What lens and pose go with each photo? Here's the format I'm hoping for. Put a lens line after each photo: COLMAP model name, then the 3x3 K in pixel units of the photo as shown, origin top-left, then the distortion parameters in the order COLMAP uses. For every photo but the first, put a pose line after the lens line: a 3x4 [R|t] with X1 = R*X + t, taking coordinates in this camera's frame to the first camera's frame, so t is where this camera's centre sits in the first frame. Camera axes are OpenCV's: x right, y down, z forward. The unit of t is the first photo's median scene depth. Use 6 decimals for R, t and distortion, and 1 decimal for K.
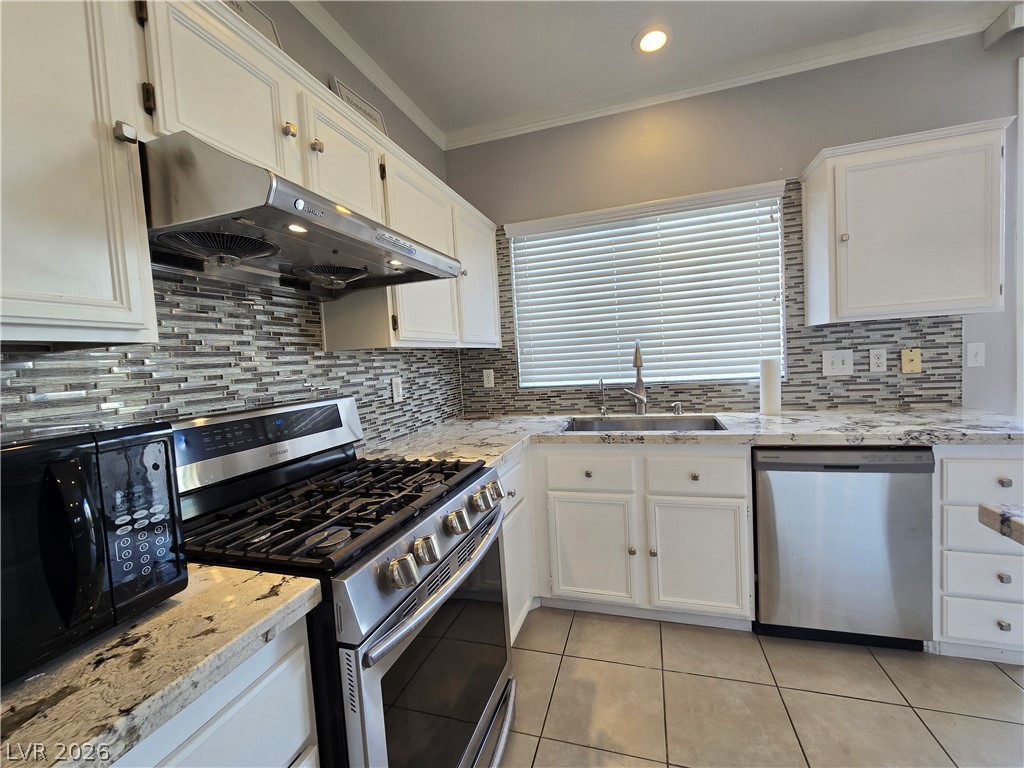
lens RADIAL K [[422.3, 0, 518.0], [0, 422.3, 380.0], [0, 0, 1]] dist [0.001379, -0.000060]
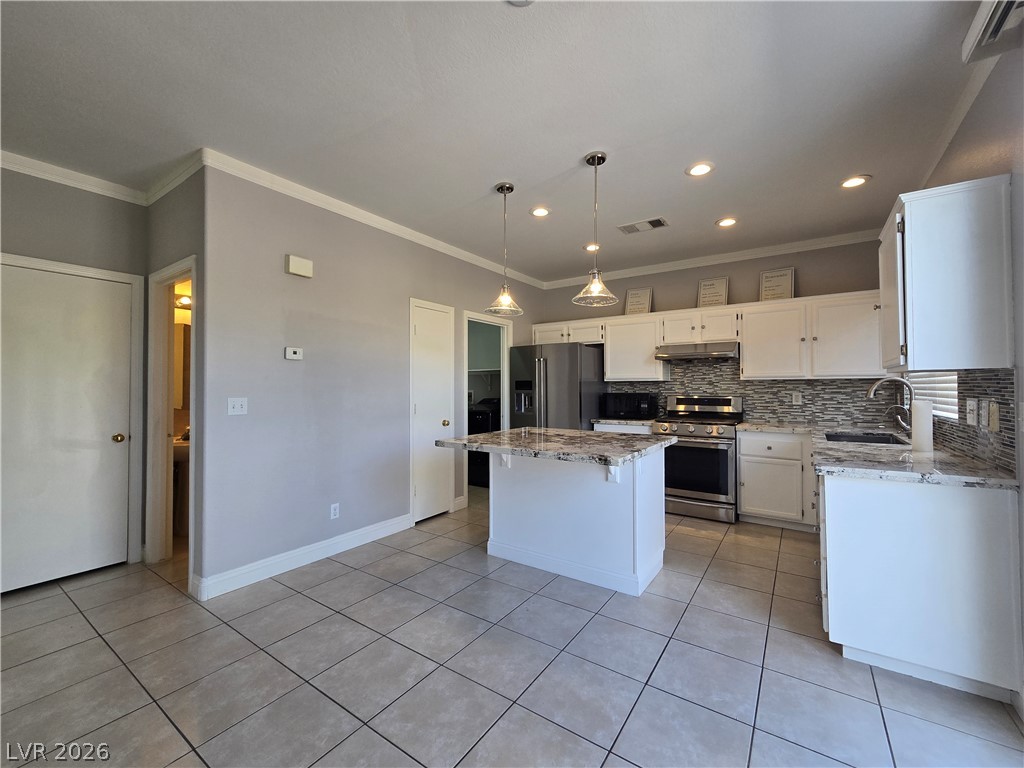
lens RADIAL K [[422.2, 0, 519.0], [0, 422.2, 381.5], [0, 0, 1]] dist [-0.000206, 0.000188]
pose [[-0.295664, 0.048623, -0.954054, 1.999624], [-0.029314, 0.997772, 0.059935, -0.138654], [0.954842, 0.045687, -0.293580, 0.313776]]
